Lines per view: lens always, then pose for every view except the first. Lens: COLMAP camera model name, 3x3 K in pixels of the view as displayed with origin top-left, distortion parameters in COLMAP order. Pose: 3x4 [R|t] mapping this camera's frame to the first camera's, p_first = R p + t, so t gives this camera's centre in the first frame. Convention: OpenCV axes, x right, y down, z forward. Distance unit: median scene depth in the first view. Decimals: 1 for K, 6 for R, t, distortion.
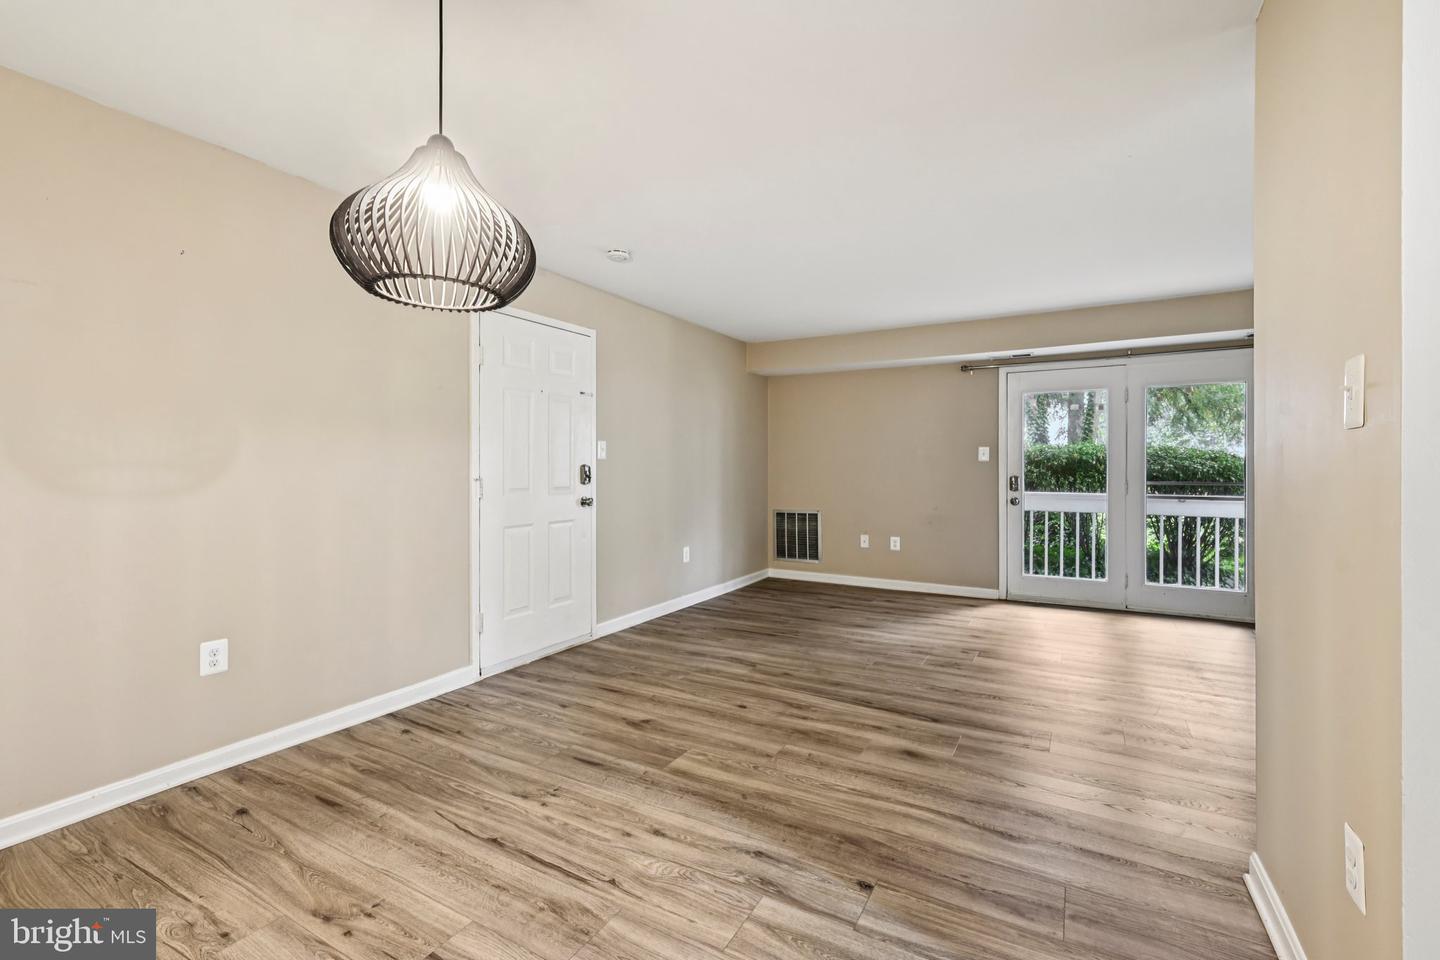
lens RADIAL K [[629.0, 0, 720.2], [0, 629.0, 473.6], [0, 0, 1]] dist [0.002918, -0.000294]
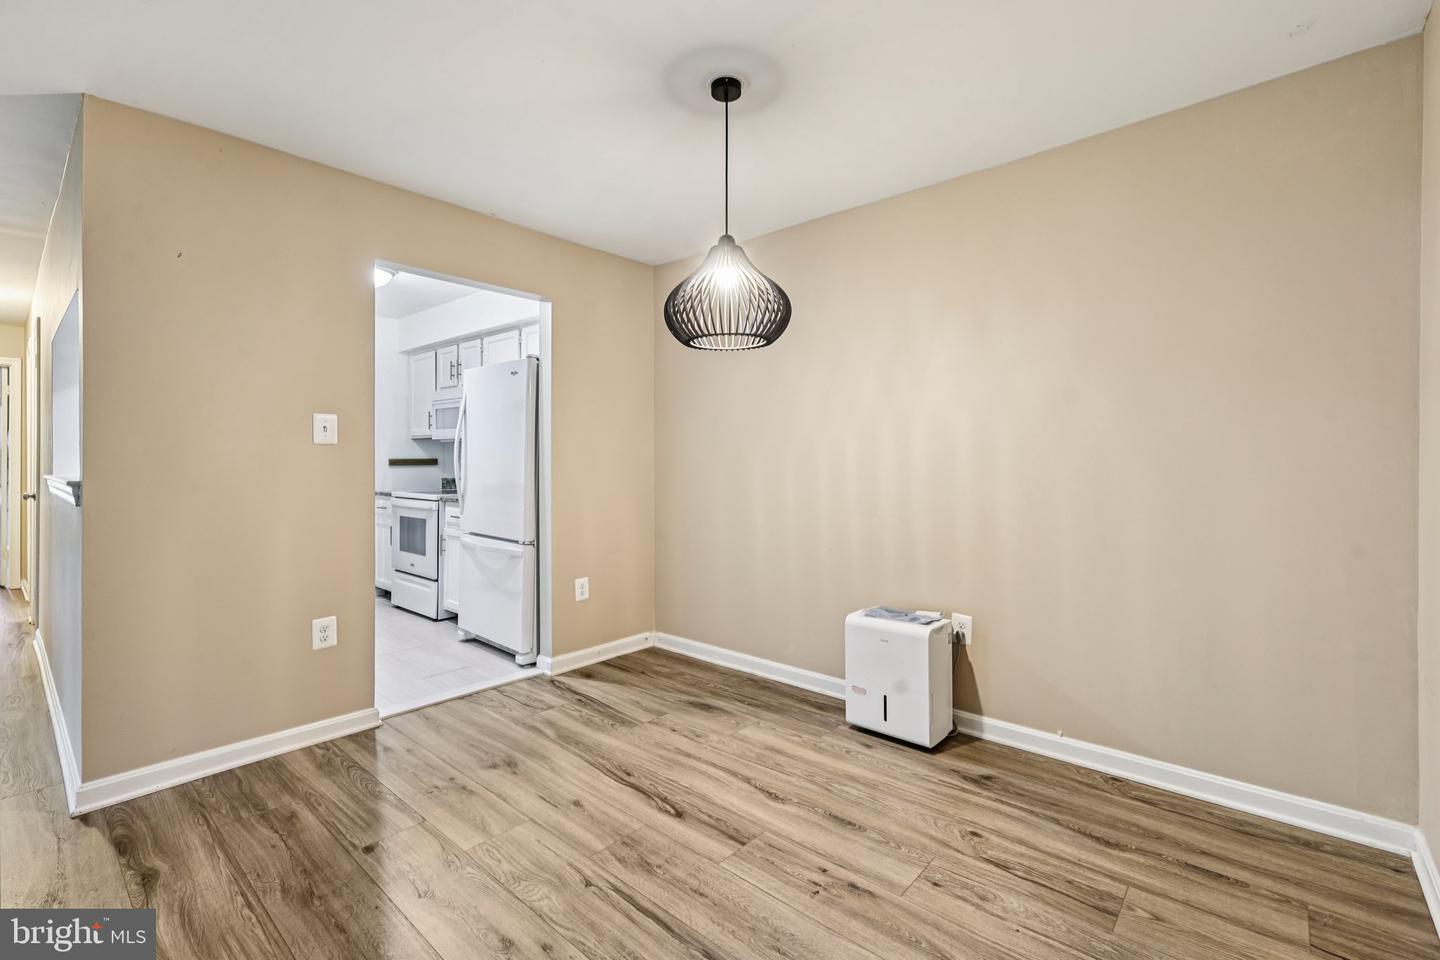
lens RADIAL K [[629.0, 0, 732.8], [0, 629.0, 465.4], [0, 0, 1]] dist [0.002918, -0.000294]
pose [[-0.983671, 0.000831, 0.179971, -0.421741], [0.003723, 0.999869, 0.015731, -0.011907], [-0.179935, 0.016145, -0.983546, 1.417802]]
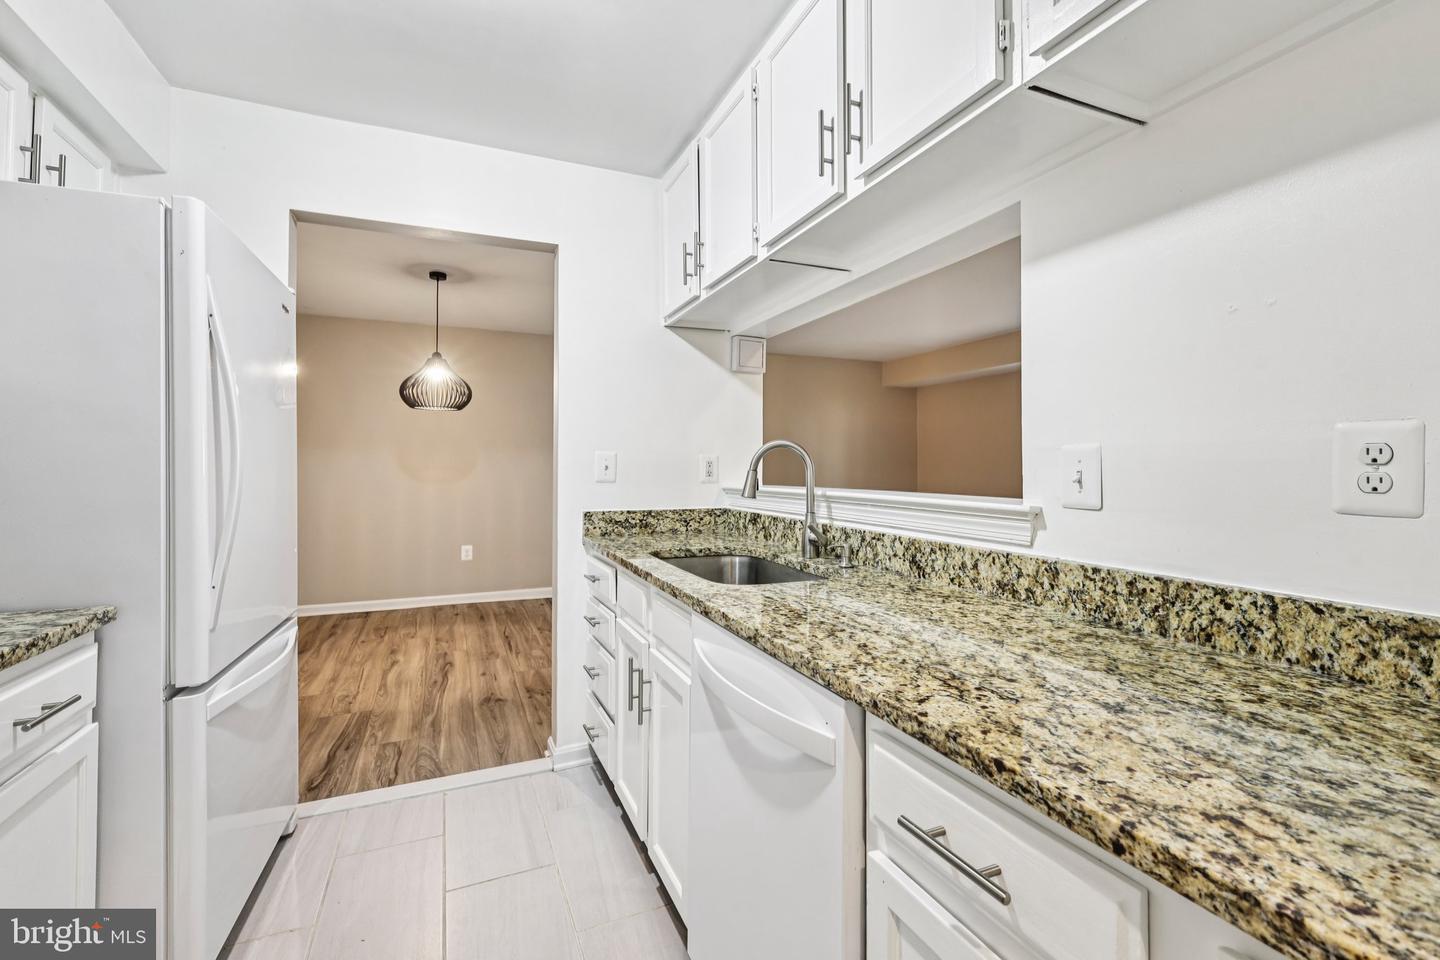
lens RADIAL K [[629.0, 0, 719.4], [0, 629.0, 470.0], [0, 0, 1]] dist [0.002918, -0.000294]
pose [[0.804626, 0.003882, -0.593770, 1.301722], [-0.011974, 0.999881, -0.009689, 0.002288], [0.593662, 0.014906, 0.804577, -0.298024]]
